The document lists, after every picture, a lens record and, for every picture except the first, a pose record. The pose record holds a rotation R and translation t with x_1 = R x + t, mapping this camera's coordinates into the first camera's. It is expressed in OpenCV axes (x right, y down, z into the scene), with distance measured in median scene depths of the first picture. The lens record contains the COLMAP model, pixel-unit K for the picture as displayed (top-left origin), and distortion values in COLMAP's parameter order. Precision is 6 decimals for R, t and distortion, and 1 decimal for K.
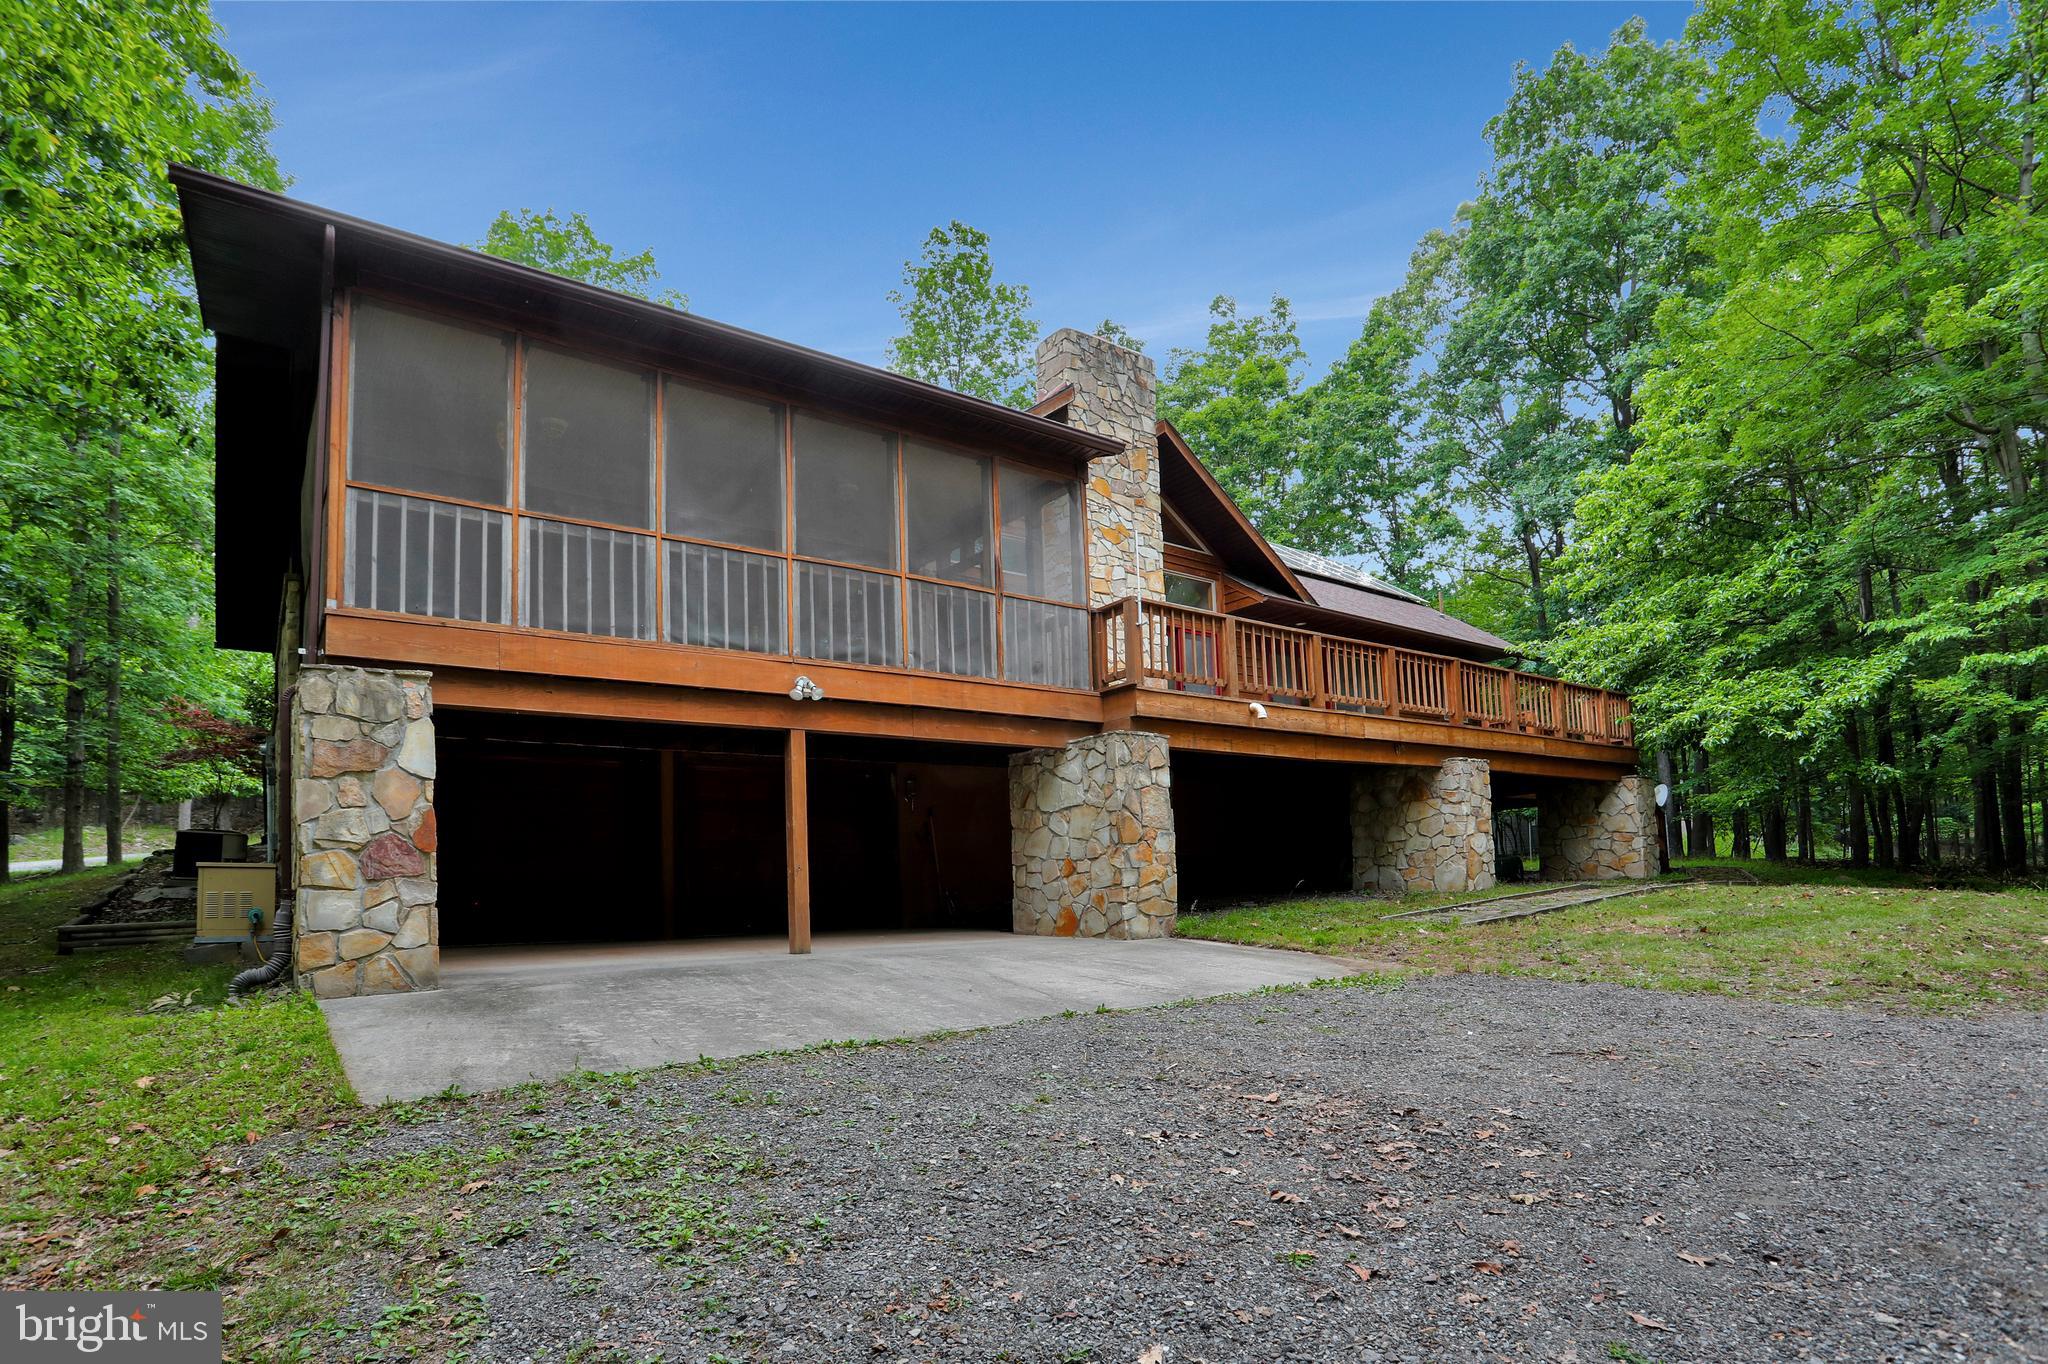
lens RADIAL K [[971.9, 0, 1021.6], [0, 971.9, 733.5], [0, 0, 1]] dist [-0.052412, 0.000006]
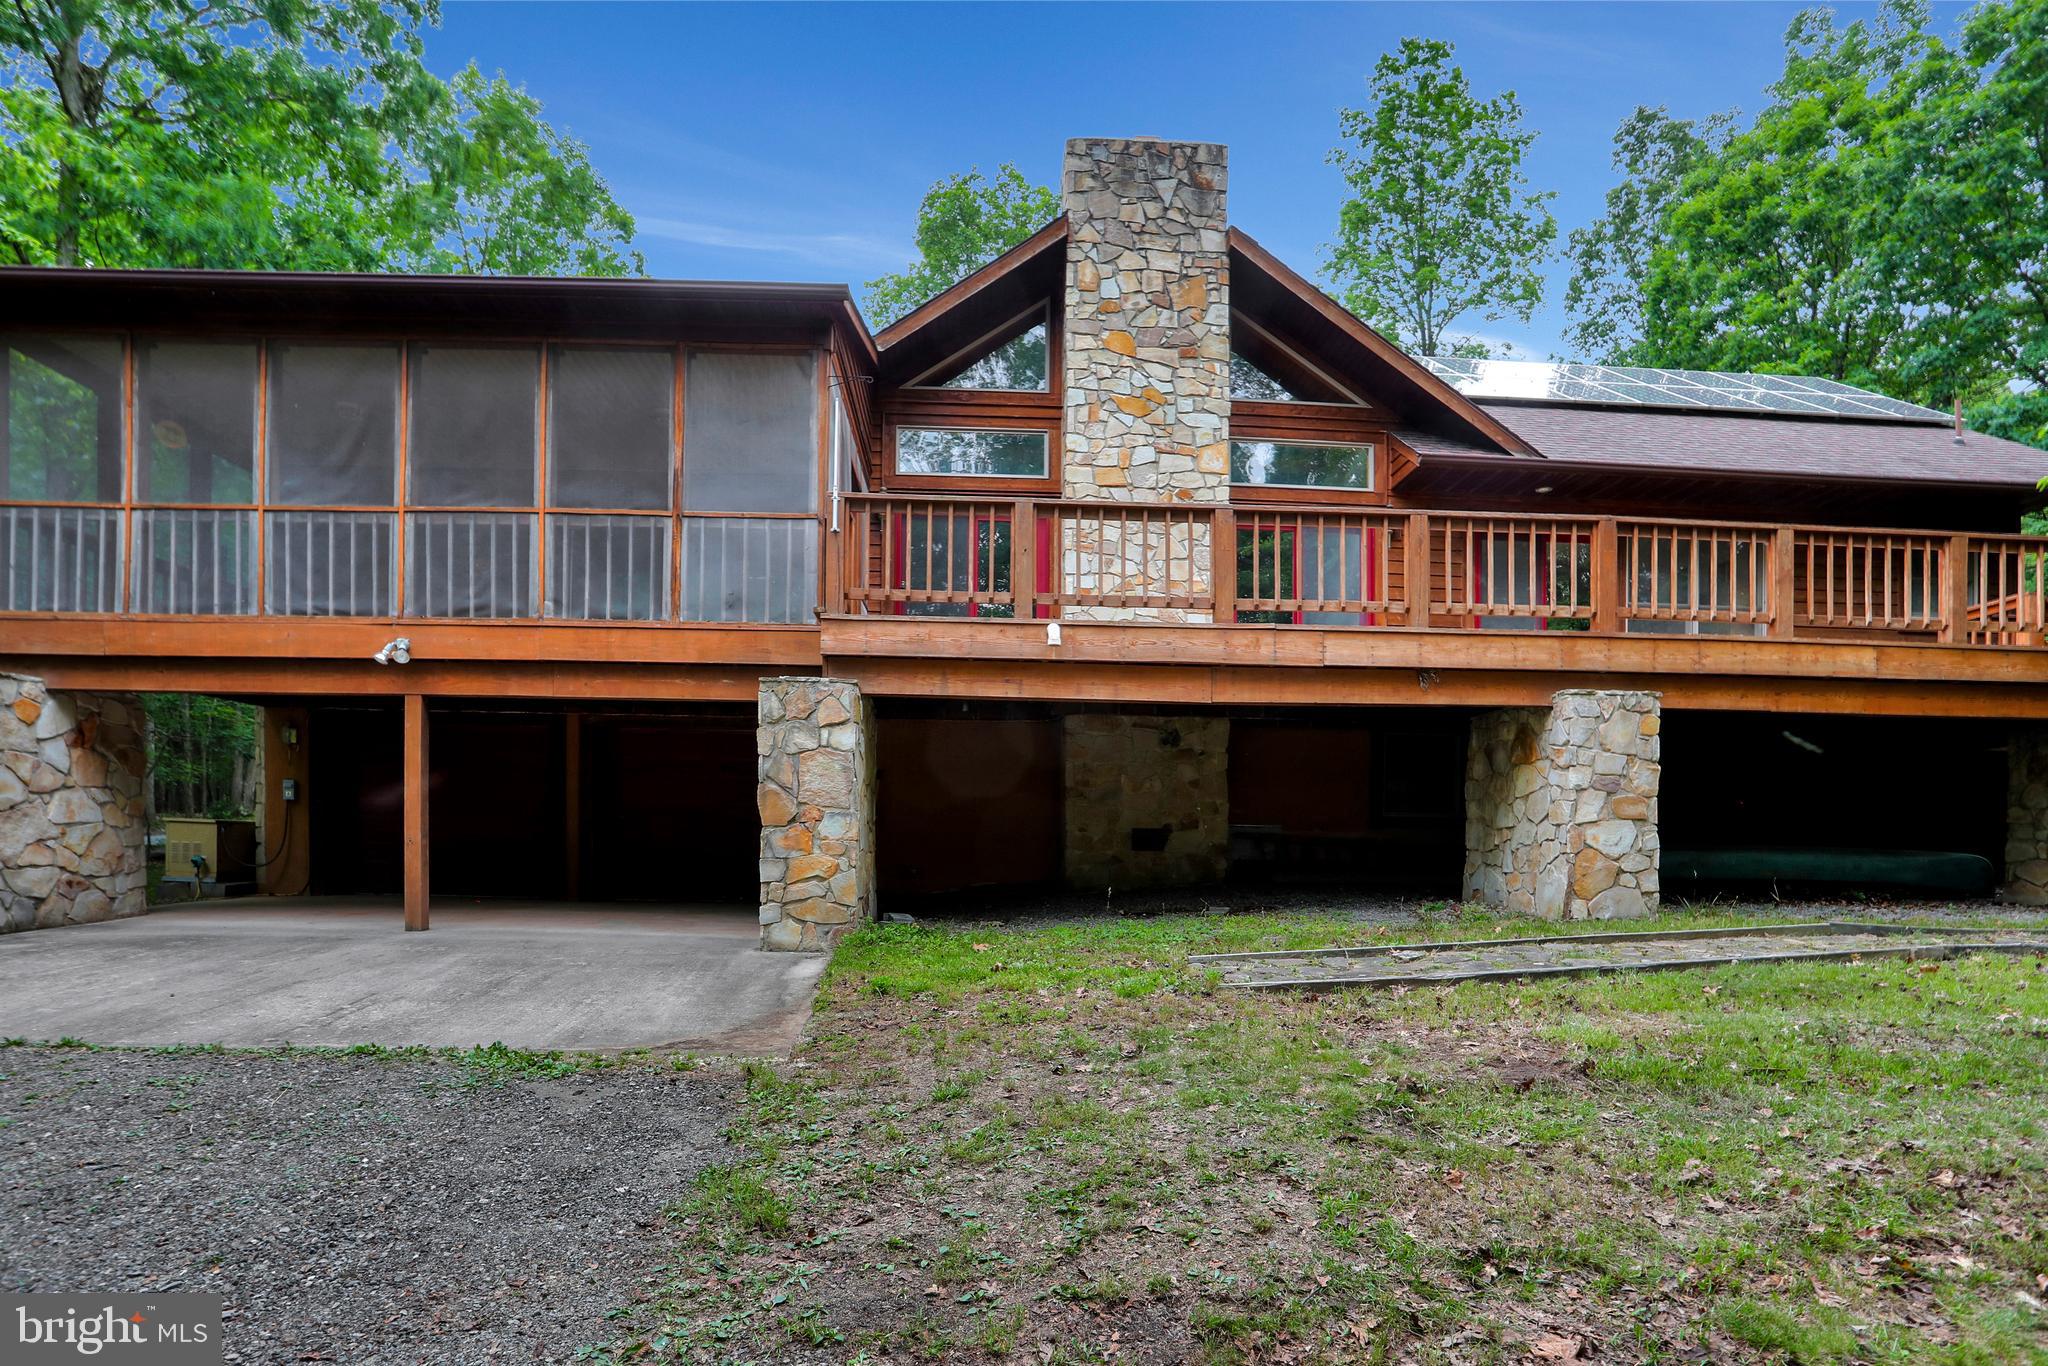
lens RADIAL K [[1012.7, 0, 1027.3], [0, 1012.7, 771.6], [0, 0, 1]] dist [-0.058911, 0.023548]
pose [[0.845506, 0.007572, -0.533912, 0.689179], [0.043083, 0.995672, 0.082348, 0.014516], [0.532225, -0.092629, 0.841521, 0.435914]]
